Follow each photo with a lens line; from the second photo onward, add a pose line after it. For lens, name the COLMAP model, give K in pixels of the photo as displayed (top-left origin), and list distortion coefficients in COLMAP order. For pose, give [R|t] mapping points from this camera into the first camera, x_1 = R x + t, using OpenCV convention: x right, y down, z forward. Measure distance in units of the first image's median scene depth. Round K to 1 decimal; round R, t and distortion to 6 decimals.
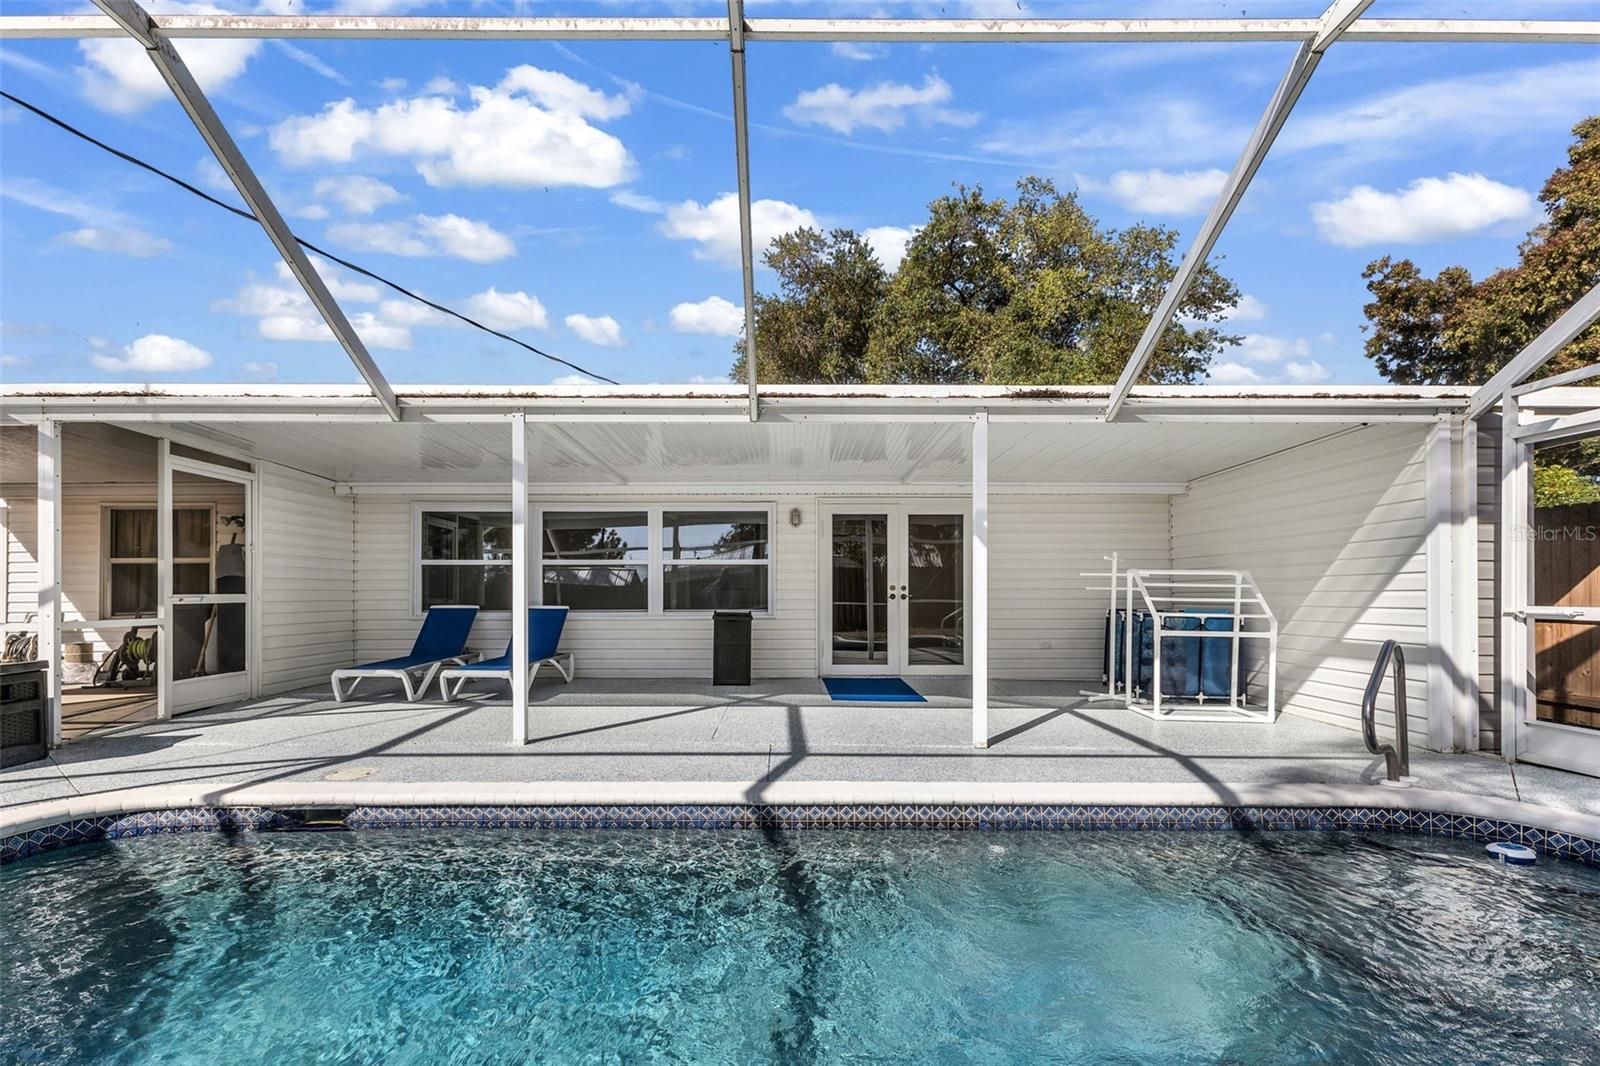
lens RADIAL K [[705.0, 0, 774.5], [0, 705.0, 592.1], [0, 0, 1]] dist [0.010050, -0.001649]
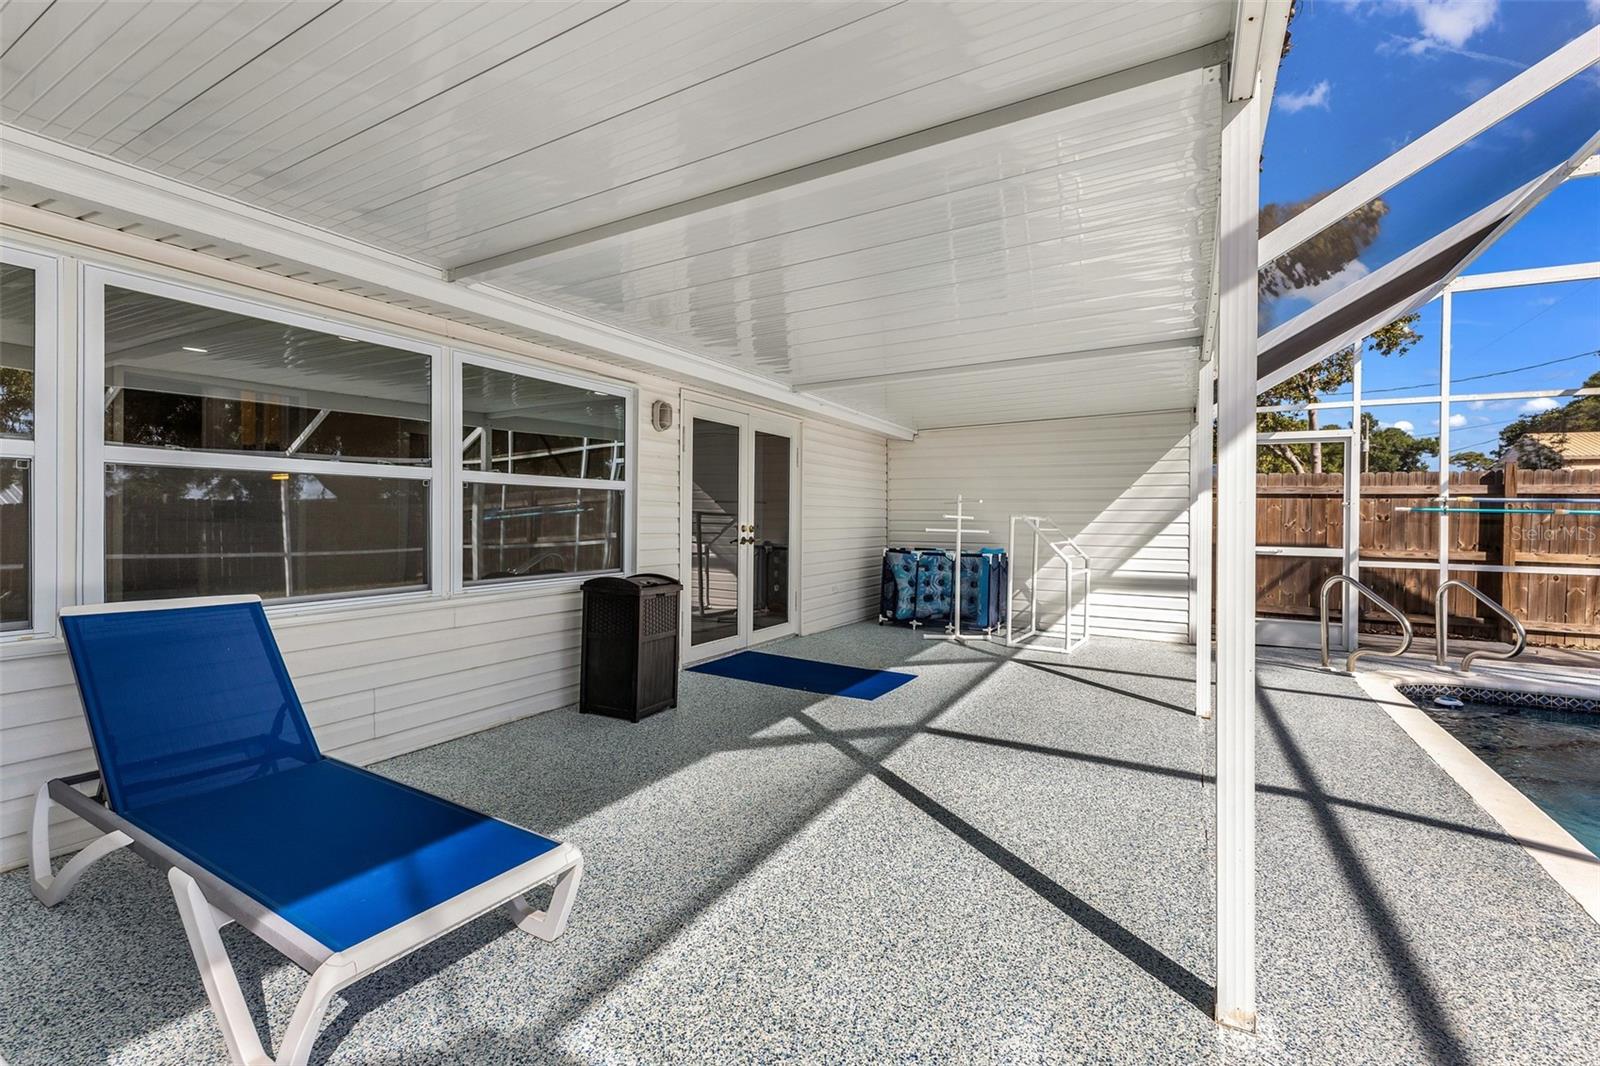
lens RADIAL K [[705.0, 0, 791.9], [0, 705.0, 533.8], [0, 0, 1]] dist [0.010050, -0.001649]
pose [[0.483889, -0.016989, 0.874965, -0.459647], [-0.010683, 0.999622, 0.025318, -0.020104], [-0.875064, -0.021598, 0.483525, 0.615248]]
